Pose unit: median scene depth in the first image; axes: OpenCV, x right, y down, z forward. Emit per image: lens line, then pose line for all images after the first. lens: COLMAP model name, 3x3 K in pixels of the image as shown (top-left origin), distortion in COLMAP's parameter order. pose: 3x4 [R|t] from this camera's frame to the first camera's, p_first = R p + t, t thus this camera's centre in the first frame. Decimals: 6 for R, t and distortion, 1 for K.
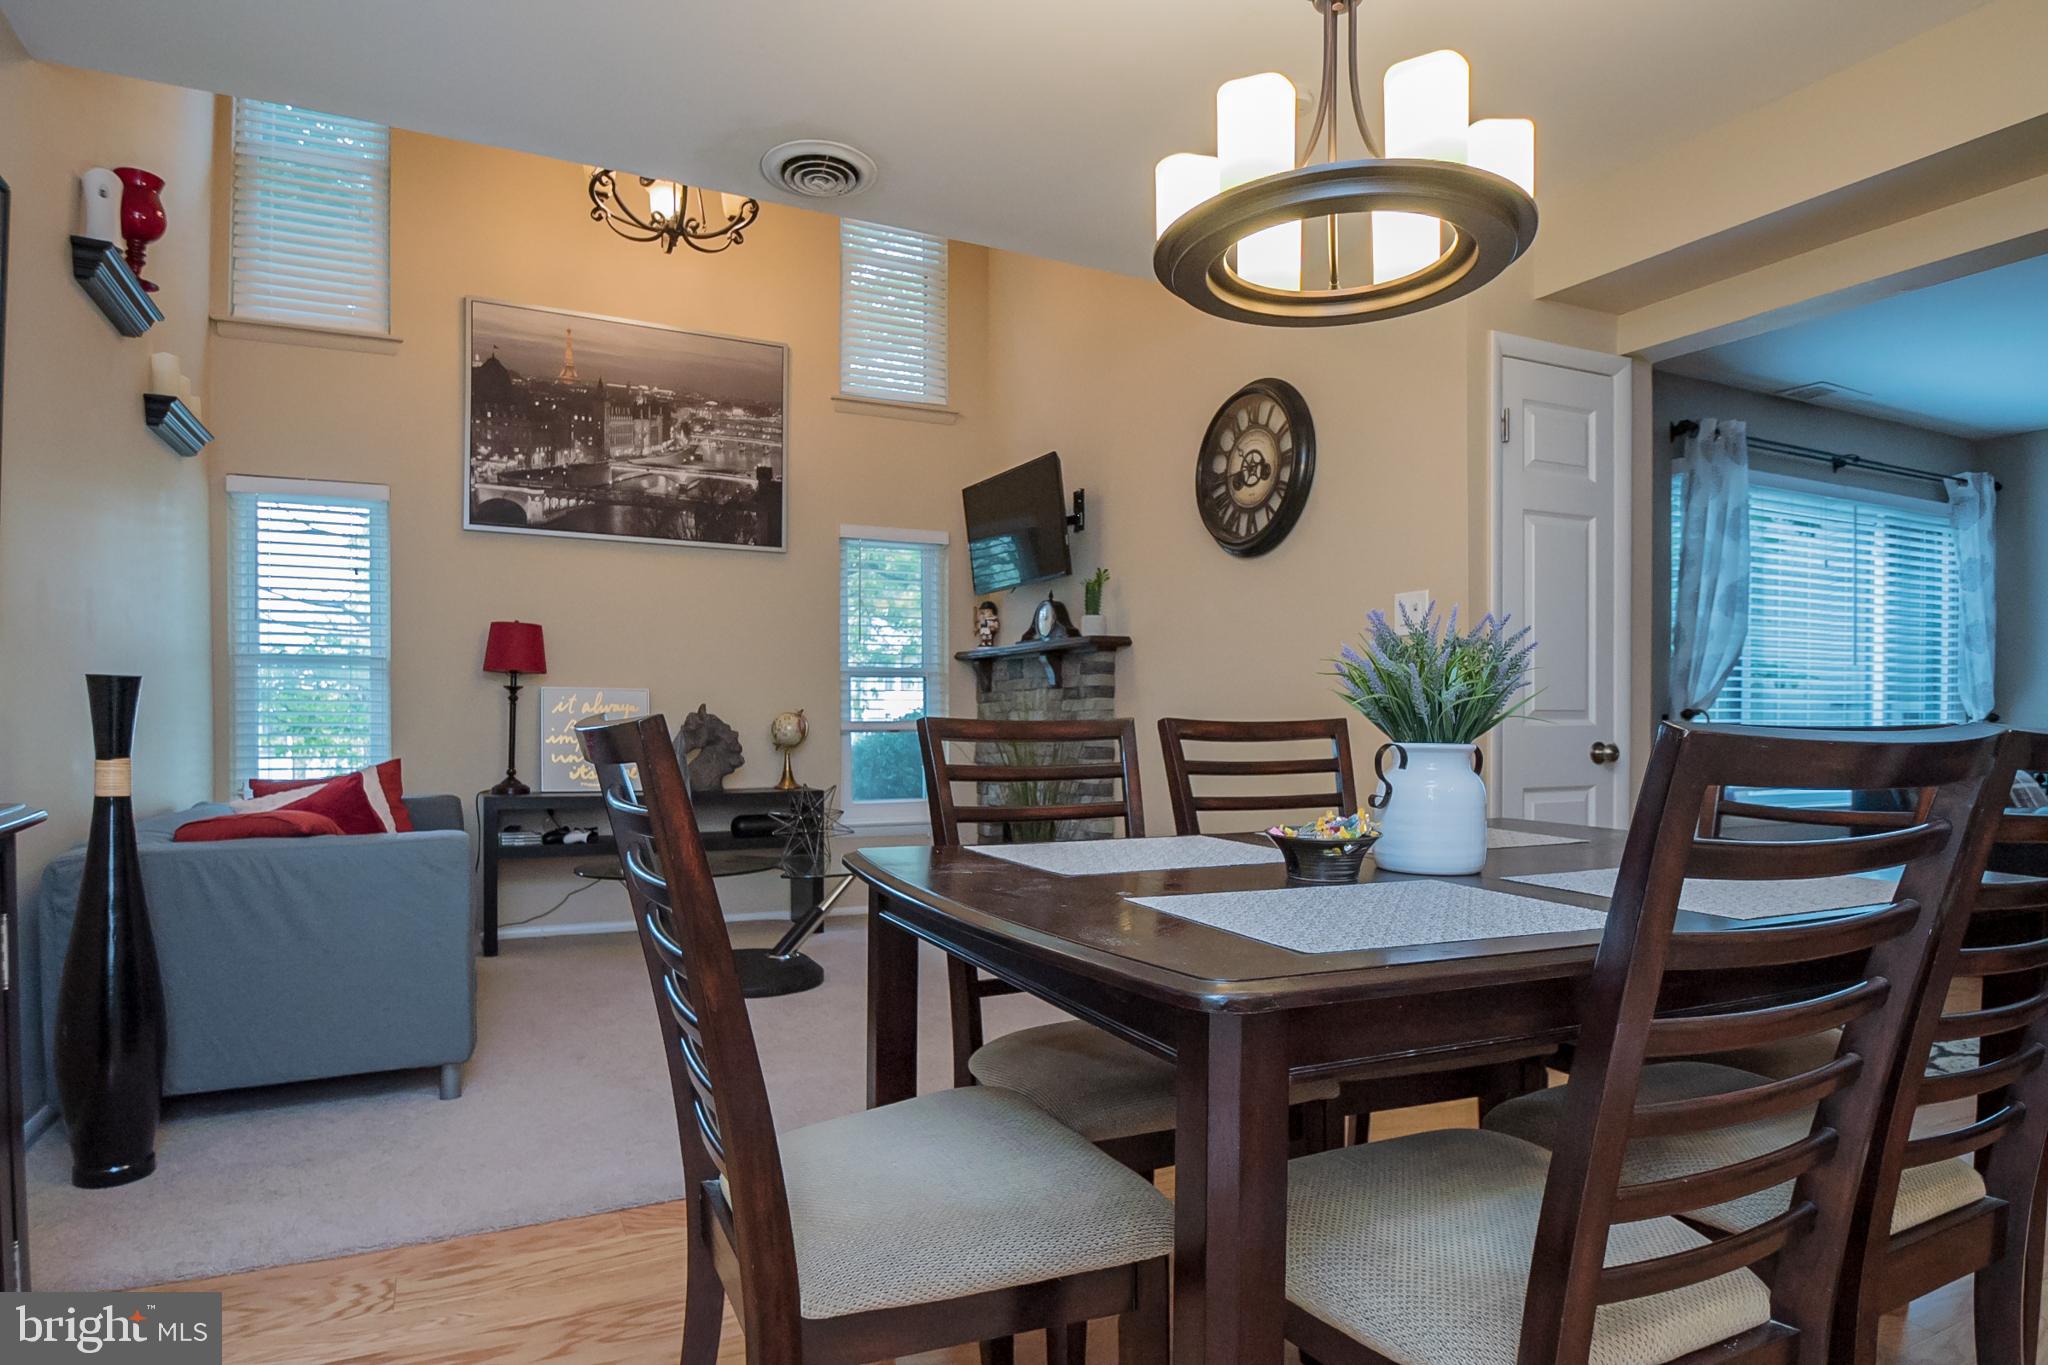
lens RADIAL K [[1184.4, 0, 1023.2], [0, 1184.4, 718.1], [0, 0, 1]] dist [0.003588, -0.014571]
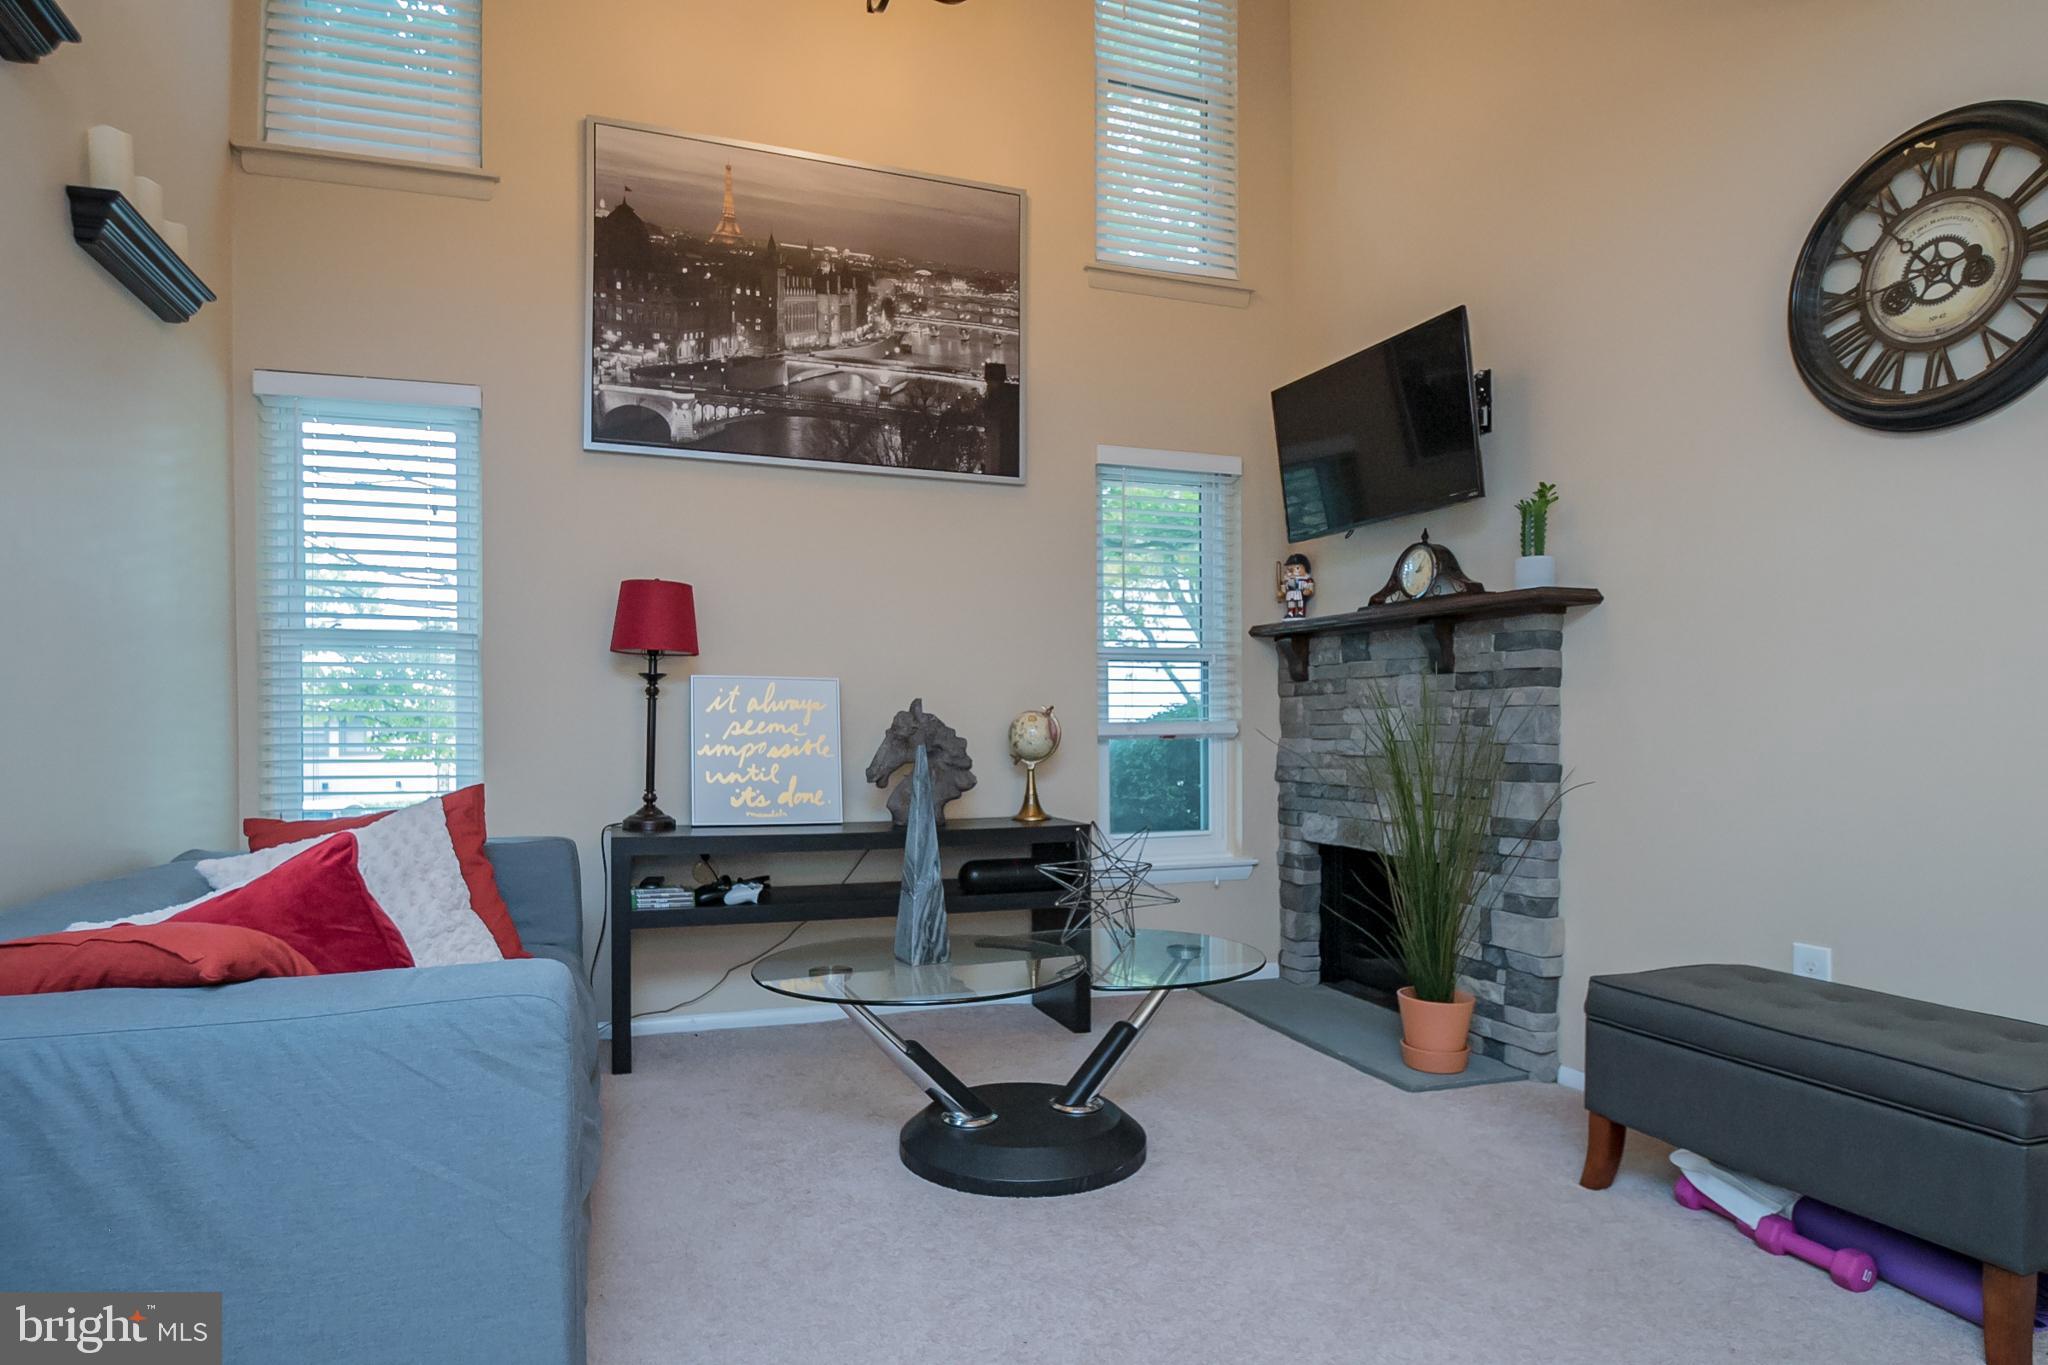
lens RADIAL K [[1143.5, 0, 1021.2], [0, 1143.5, 715.8], [0, 0, 1]] dist [-0.002832, -0.011672]
pose [[0.995848, -0.002179, -0.091006, -0.150388], [0.002022, 0.999996, -0.001818, -0.000692], [0.091010, 0.001626, 0.995849, 0.343410]]
